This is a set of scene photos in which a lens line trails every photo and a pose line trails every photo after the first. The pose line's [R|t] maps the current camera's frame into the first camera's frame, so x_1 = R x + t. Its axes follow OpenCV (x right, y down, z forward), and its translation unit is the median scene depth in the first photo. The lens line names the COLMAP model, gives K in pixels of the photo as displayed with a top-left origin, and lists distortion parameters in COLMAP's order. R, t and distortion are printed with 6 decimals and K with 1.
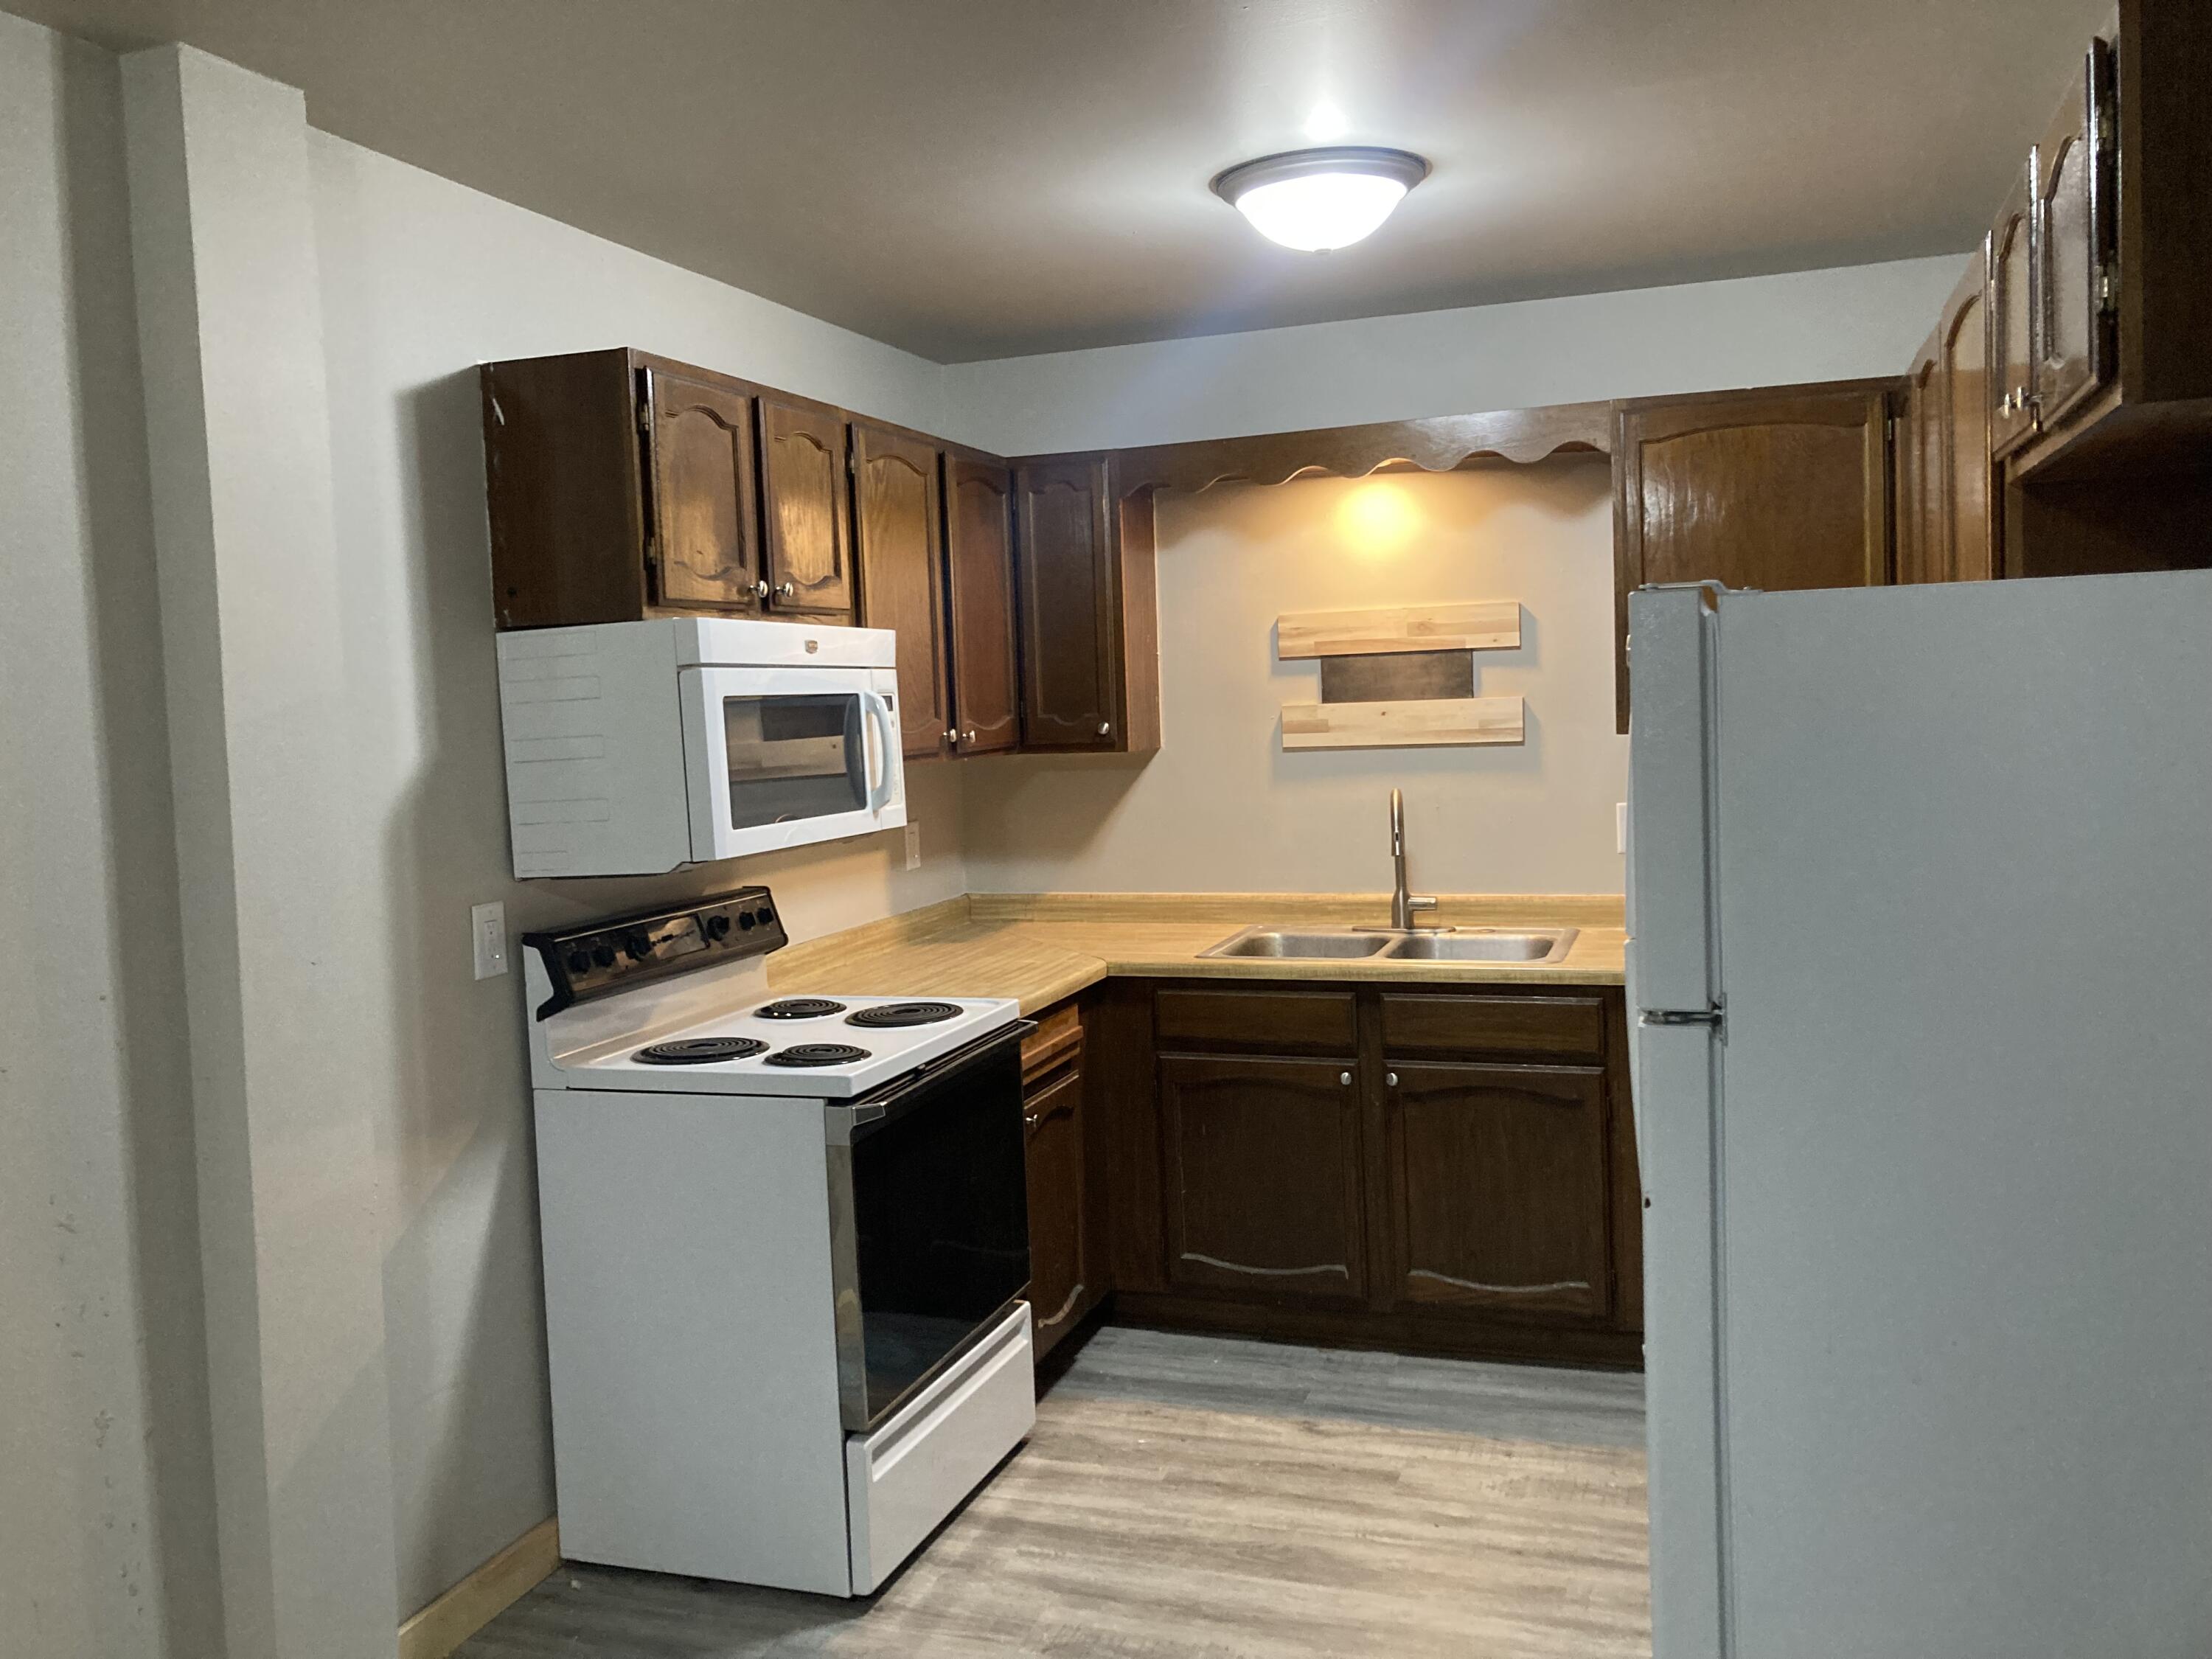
lens RADIAL K [[1812.6, 0, 1100.5], [0, 1812.6, 805.8], [0, 0, 1]] dist [0.012754, -0.016358]
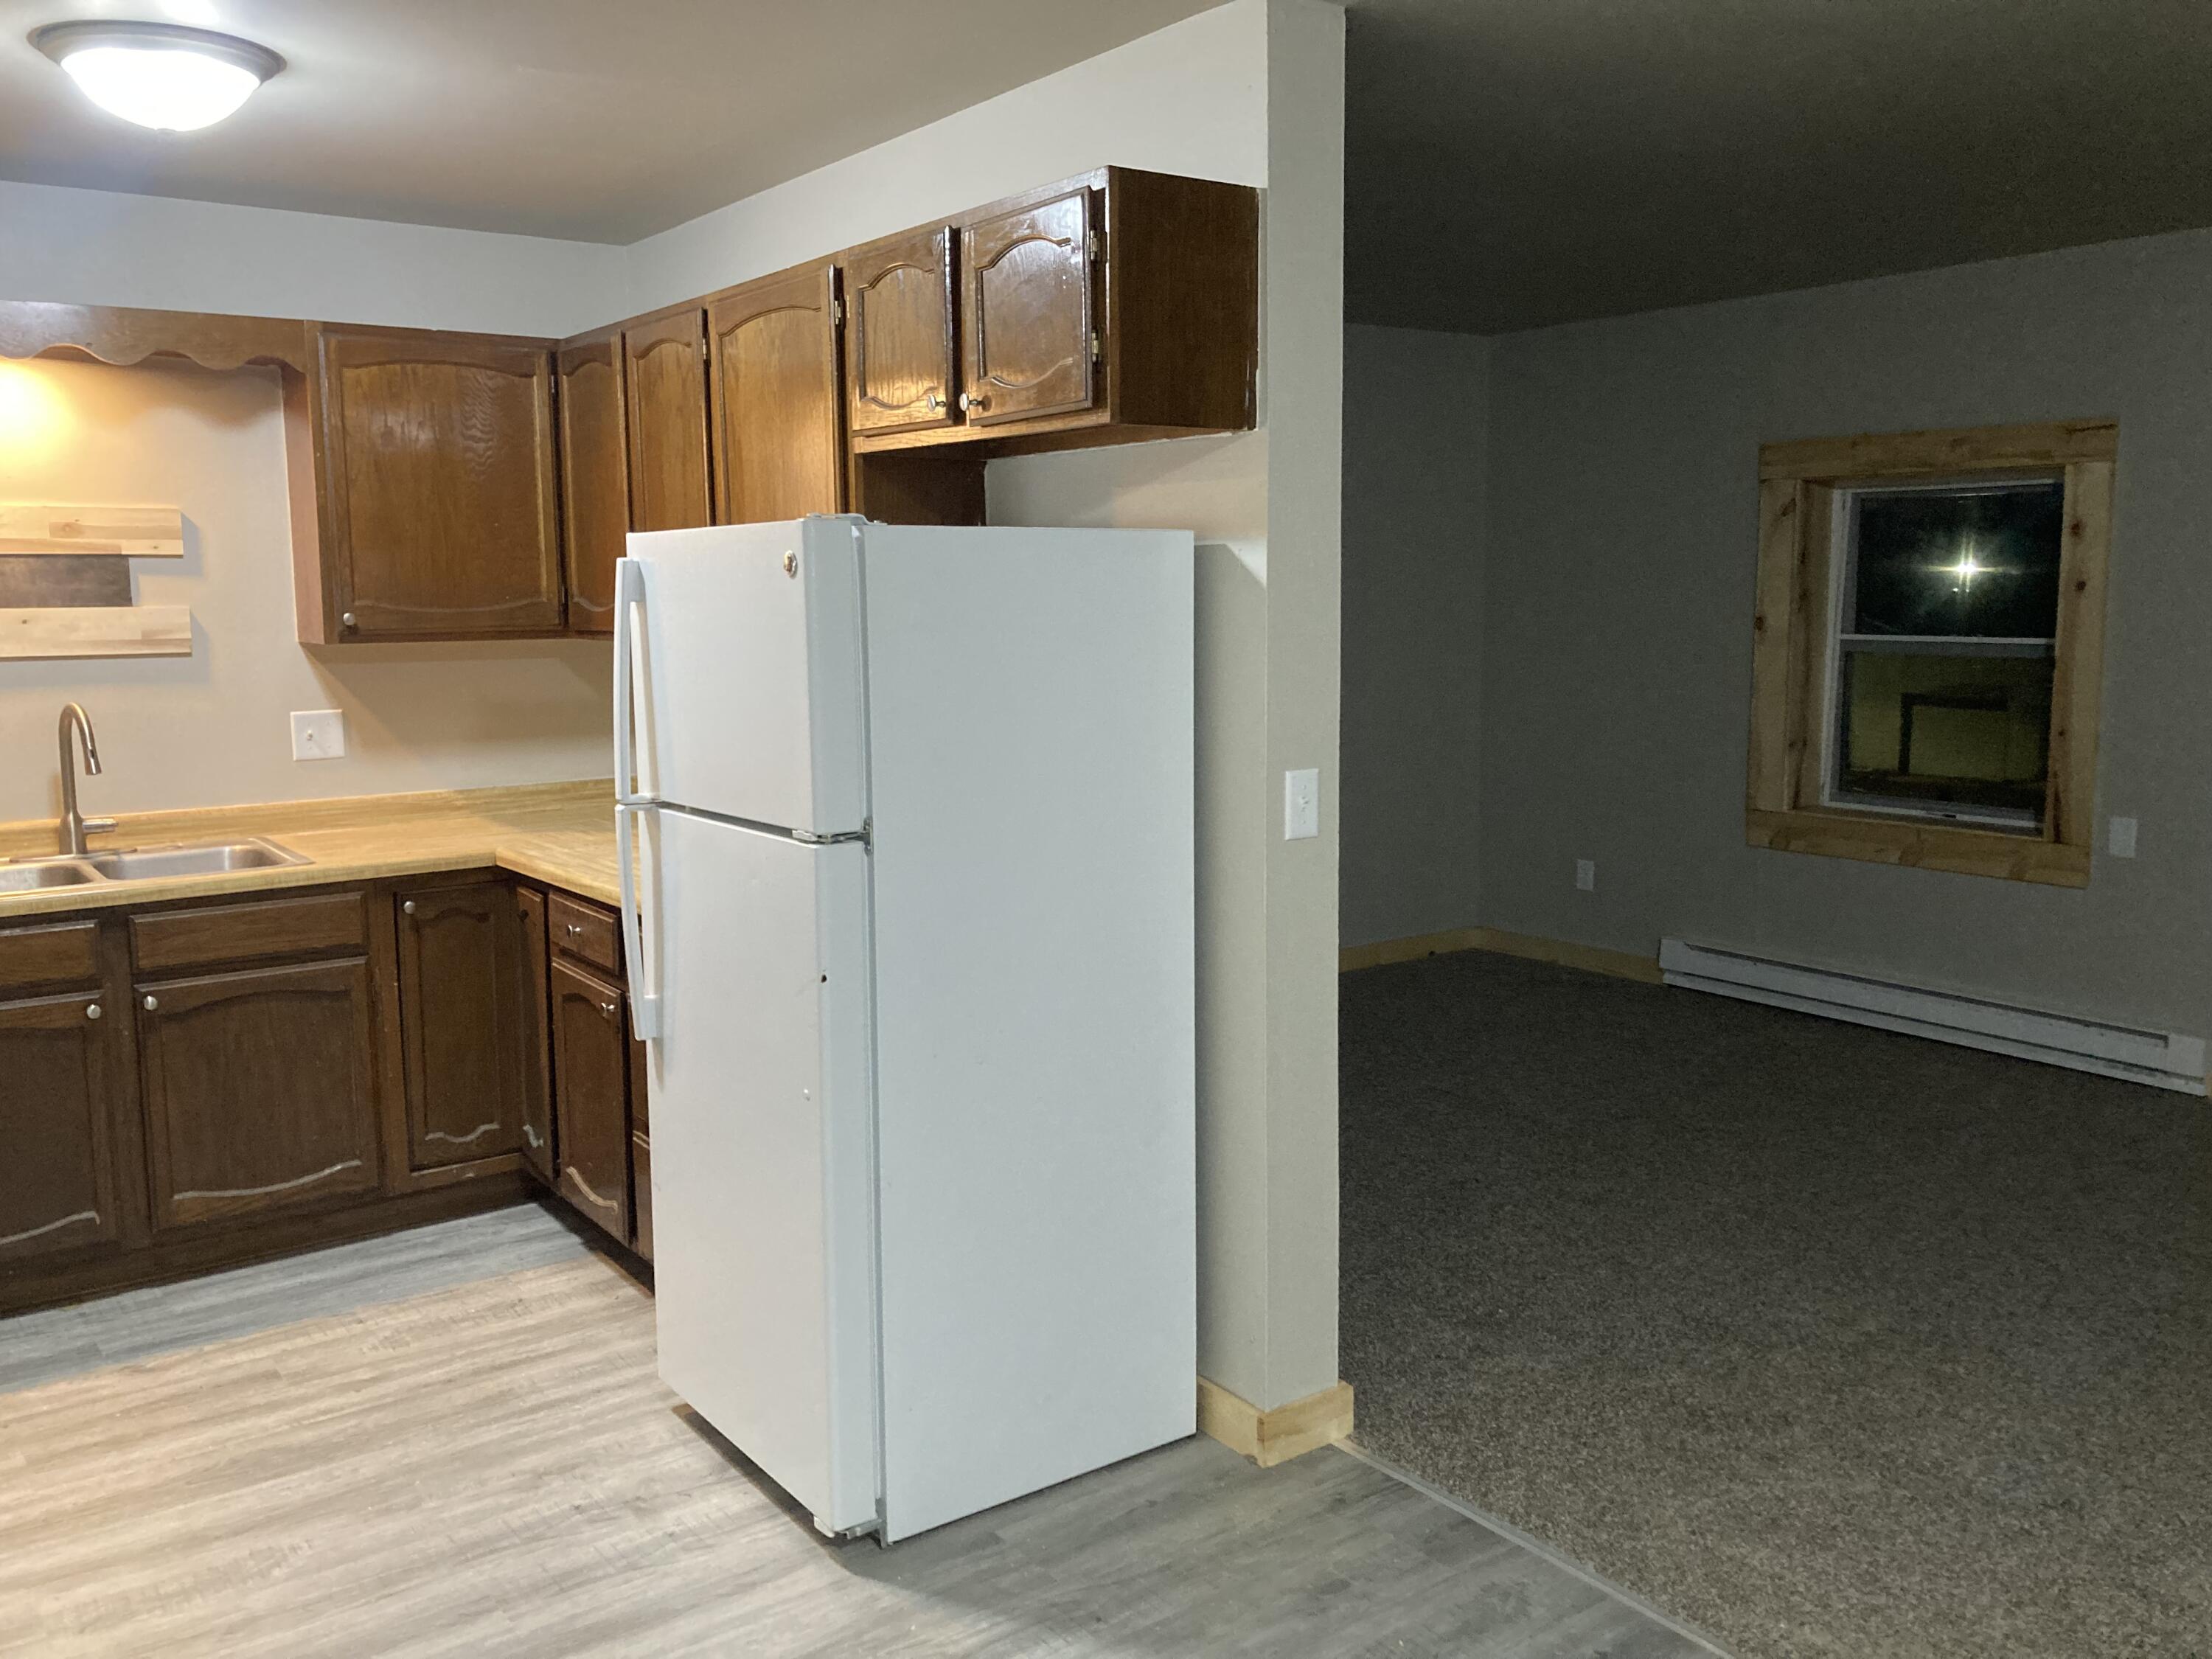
lens RADIAL K [[1812.6, 0, 1099.0], [0, 1812.6, 839.6], [0, 0, 1]] dist [0.012754, -0.016358]
pose [[0.550326, -0.084172, 0.830696, -0.362517], [0.039353, 0.996415, 0.074893, 0.012566], [-0.834022, -0.008525, 0.551666, 0.051055]]
